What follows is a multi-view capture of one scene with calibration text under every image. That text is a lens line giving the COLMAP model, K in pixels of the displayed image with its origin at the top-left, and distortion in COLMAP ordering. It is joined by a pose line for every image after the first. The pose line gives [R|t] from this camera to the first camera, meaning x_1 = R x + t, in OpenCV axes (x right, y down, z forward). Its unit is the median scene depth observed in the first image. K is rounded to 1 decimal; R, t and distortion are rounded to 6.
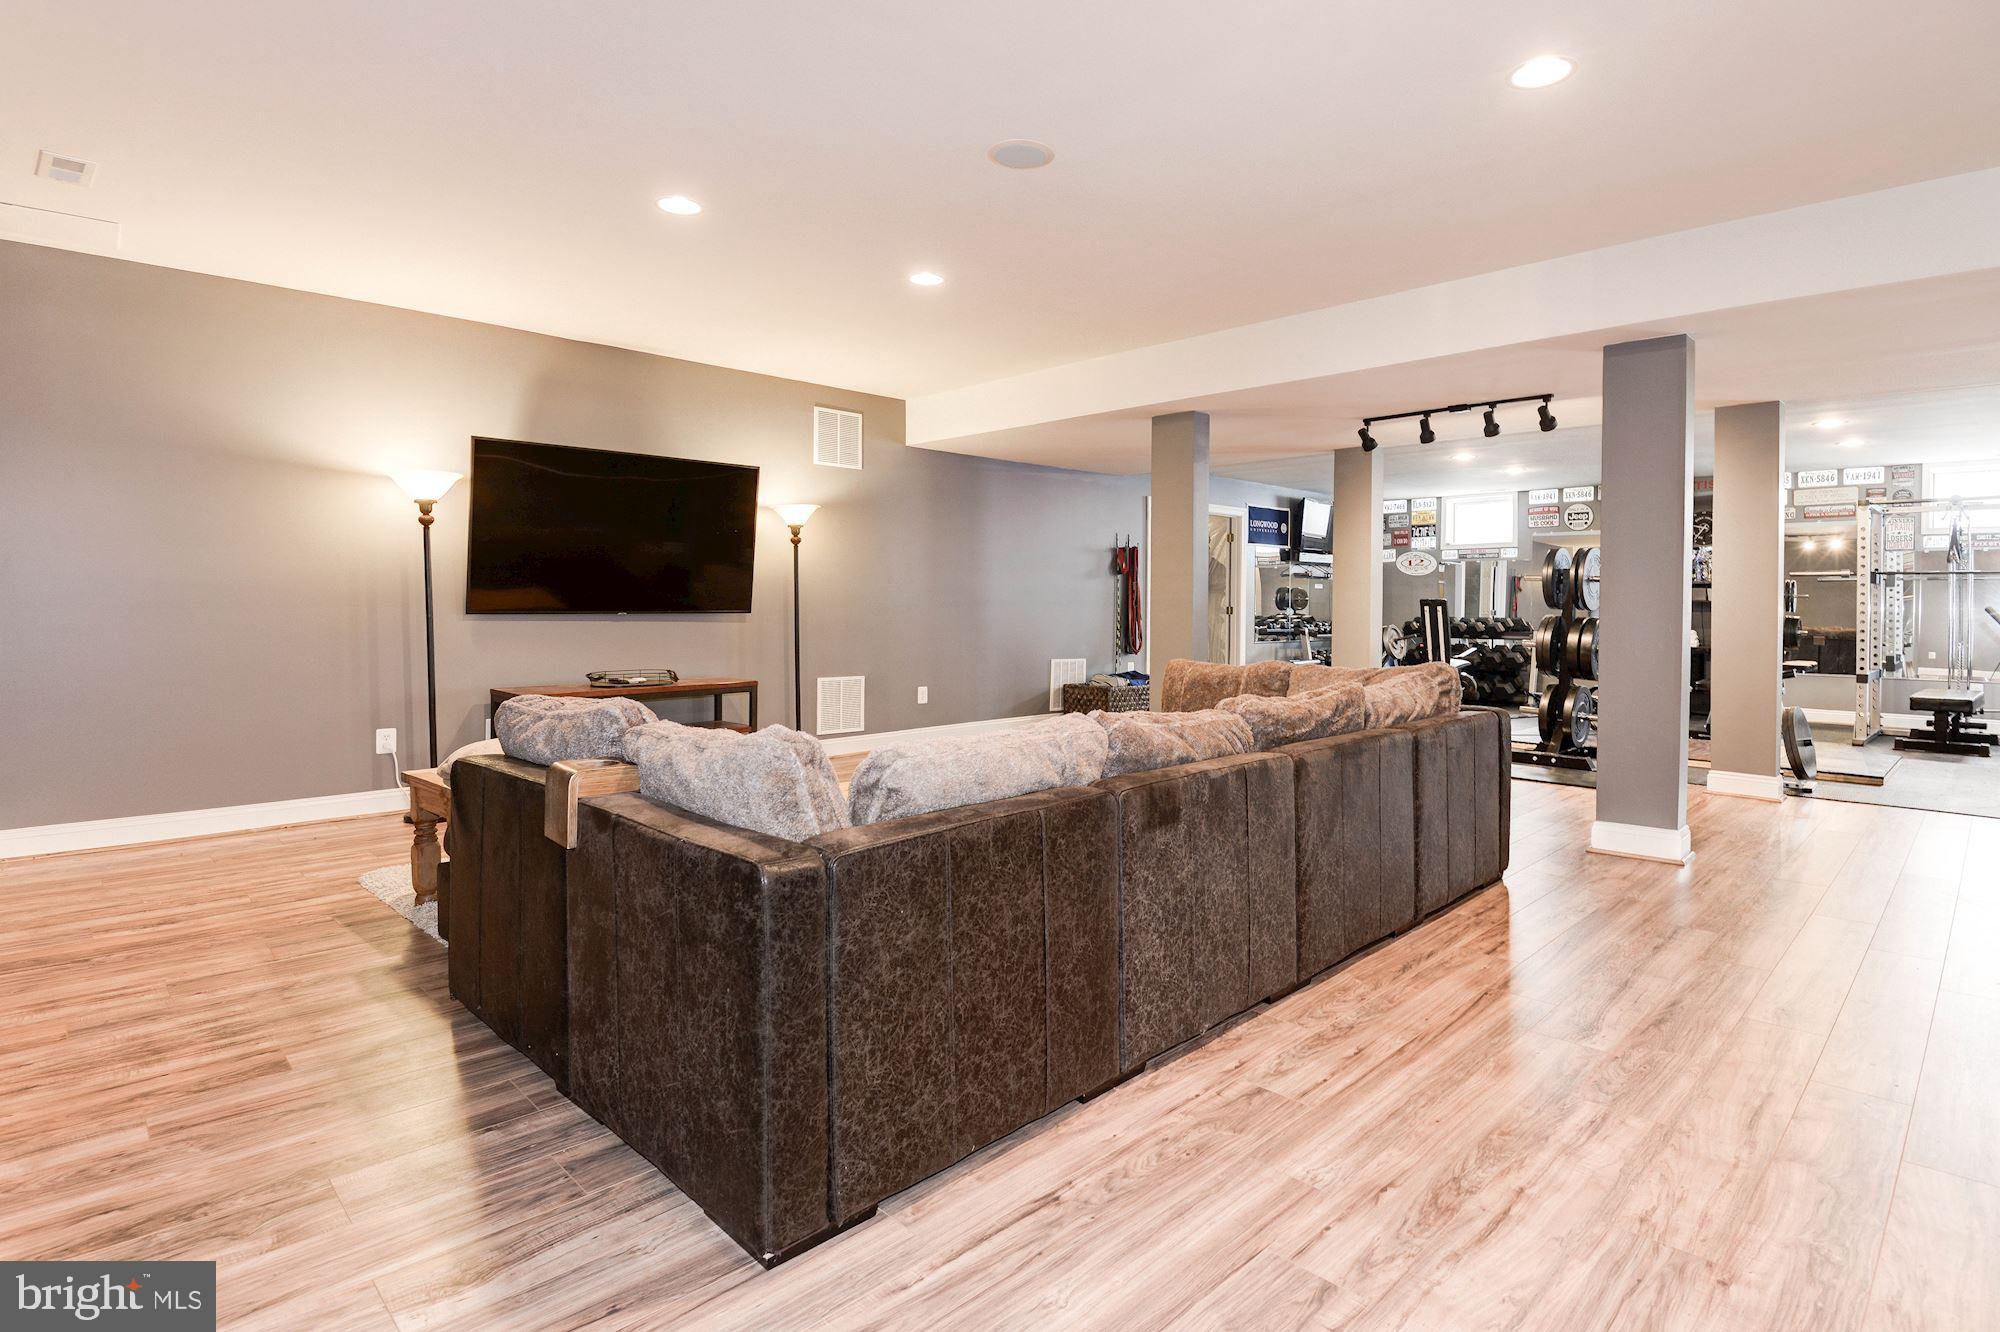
lens RADIAL K [[940.6, 0, 1005.5], [0, 940.6, 651.8], [0, 0, 1]] dist [-0.028956, -0.000578]
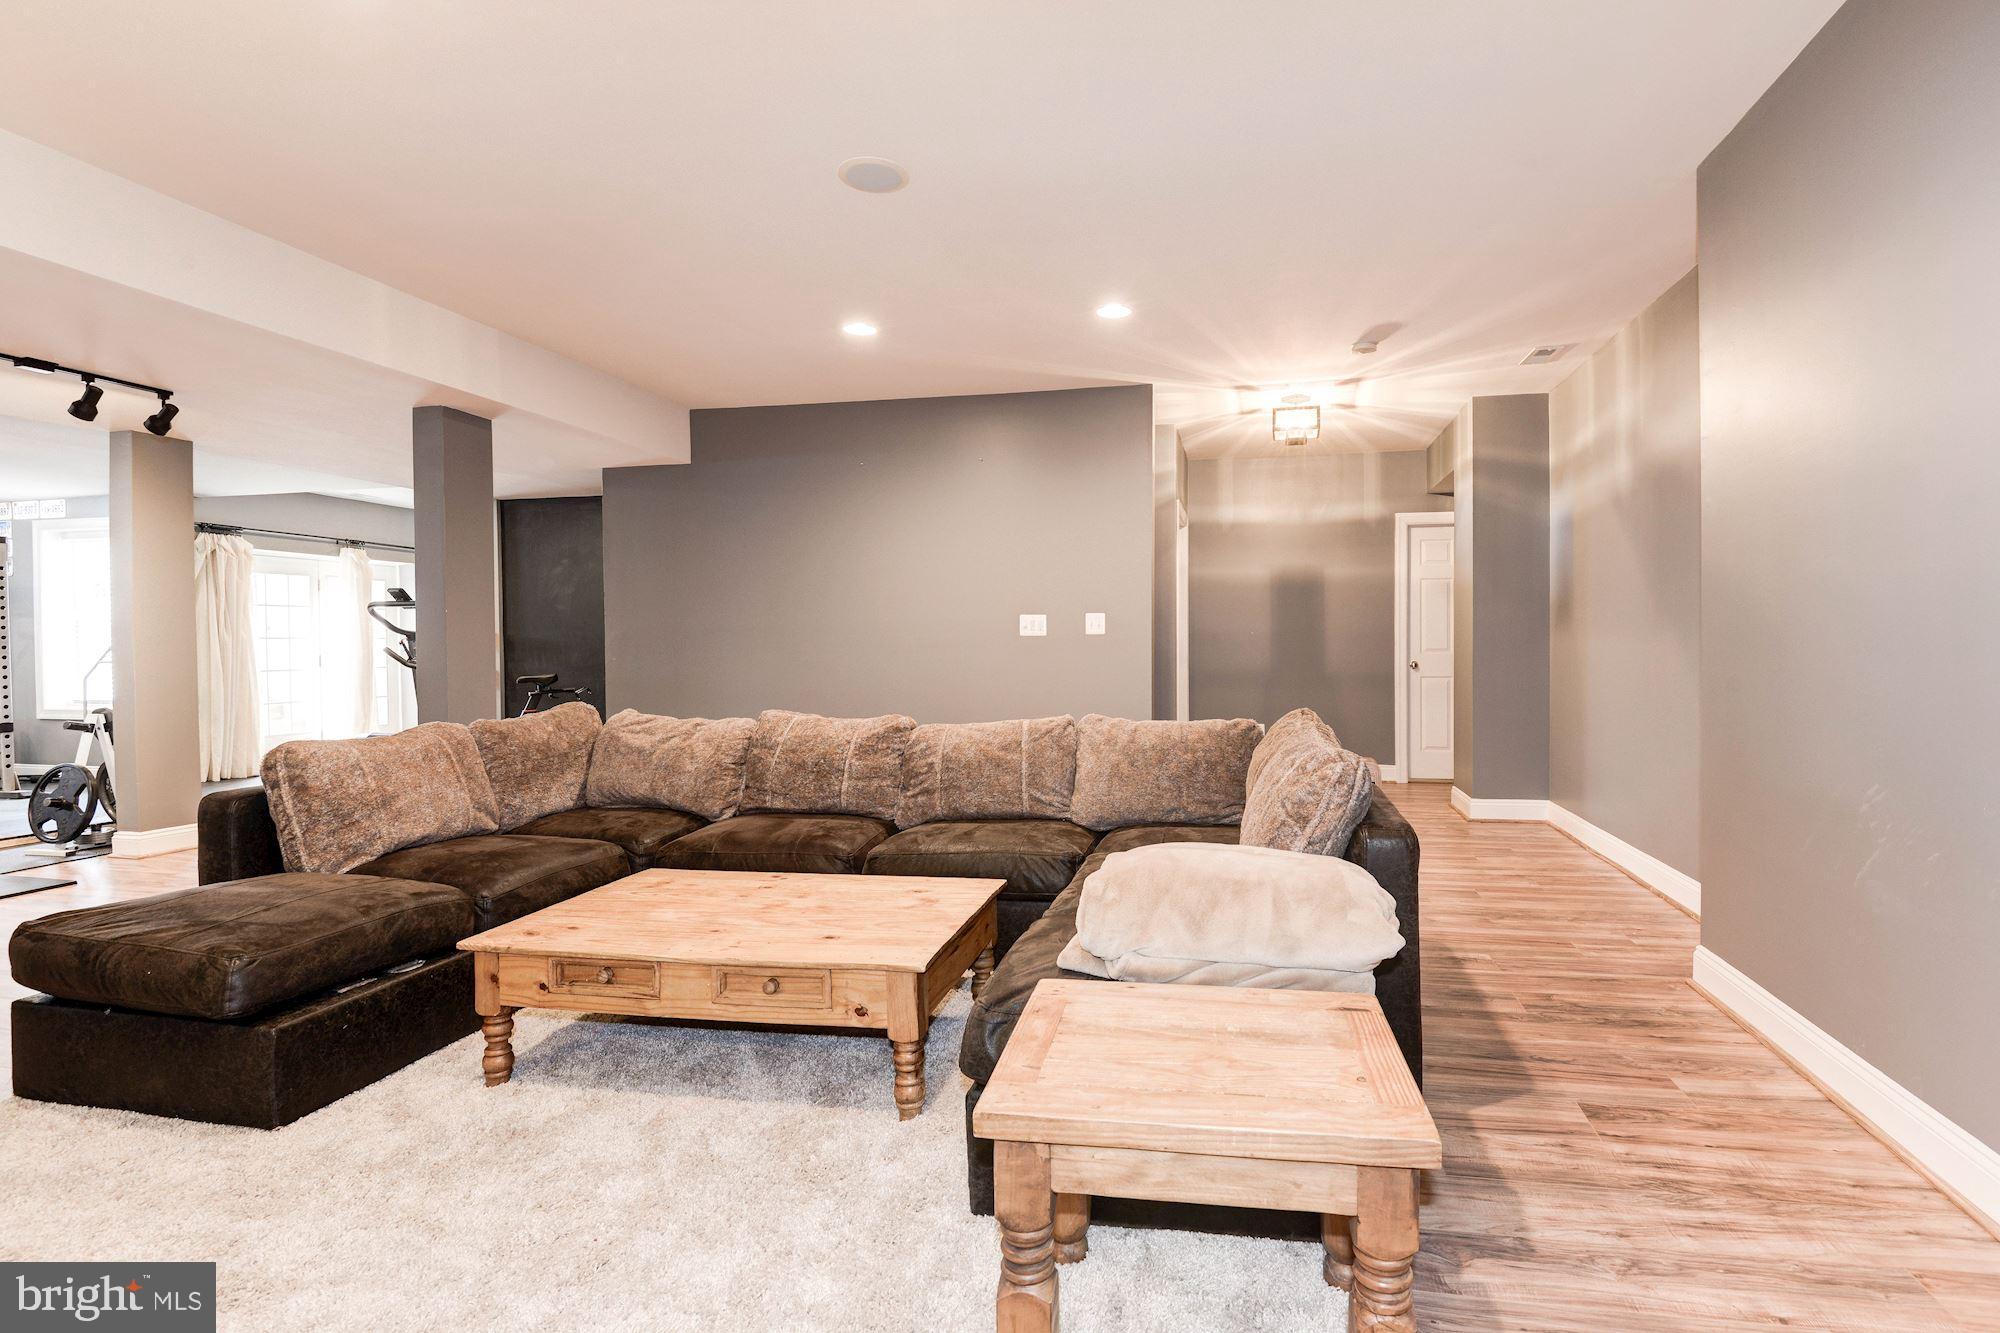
lens RADIAL K [[940.6, 0, 1005.5], [0, 940.6, 652.3], [0, 0, 1]] dist [-0.028956, -0.000578]
pose [[-0.481706, -0.028279, 0.875876, -1.301514], [0.047798, 0.997144, 0.058482, -0.139625], [-0.875028, 0.070036, -0.478978, 1.934677]]
